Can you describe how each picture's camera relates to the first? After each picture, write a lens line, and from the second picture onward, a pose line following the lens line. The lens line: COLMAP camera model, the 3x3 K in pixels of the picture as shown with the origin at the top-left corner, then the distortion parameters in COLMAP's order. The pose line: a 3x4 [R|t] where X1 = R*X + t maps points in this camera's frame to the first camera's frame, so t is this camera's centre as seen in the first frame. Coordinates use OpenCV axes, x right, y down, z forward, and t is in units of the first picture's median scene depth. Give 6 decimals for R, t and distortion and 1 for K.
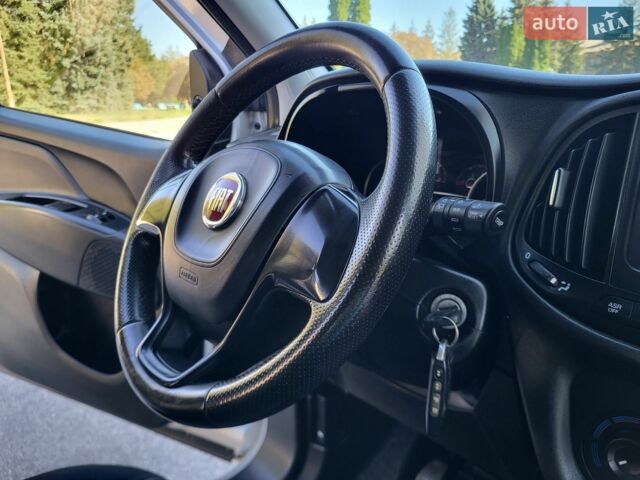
lens RADIAL K [[458.9, 0, 320.0], [0, 458.9, 240.0], [0, 0, 1]] dist [0.042536, -0.005702]
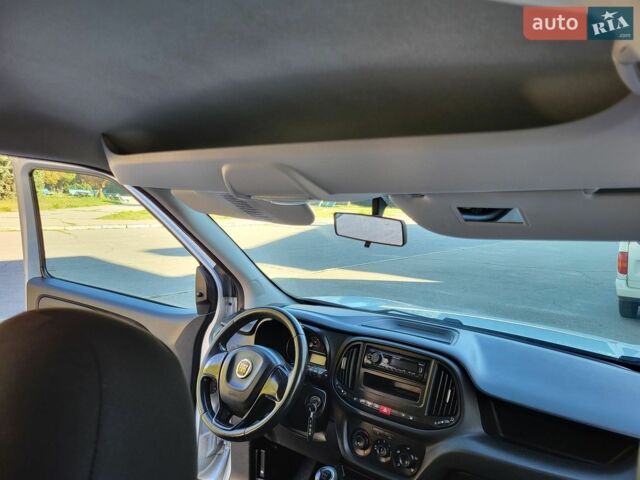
lens RADIAL K [[458.9, 0, 320.0], [0, 458.9, 240.0], [0, 0, 1]] dist [0.042536, -0.005702]
pose [[0.982110, 0.017070, 0.187531, -0.317060], [0.015890, 0.984818, -0.172859, -0.412681], [-0.187635, 0.172746, 0.966929, -2.383847]]
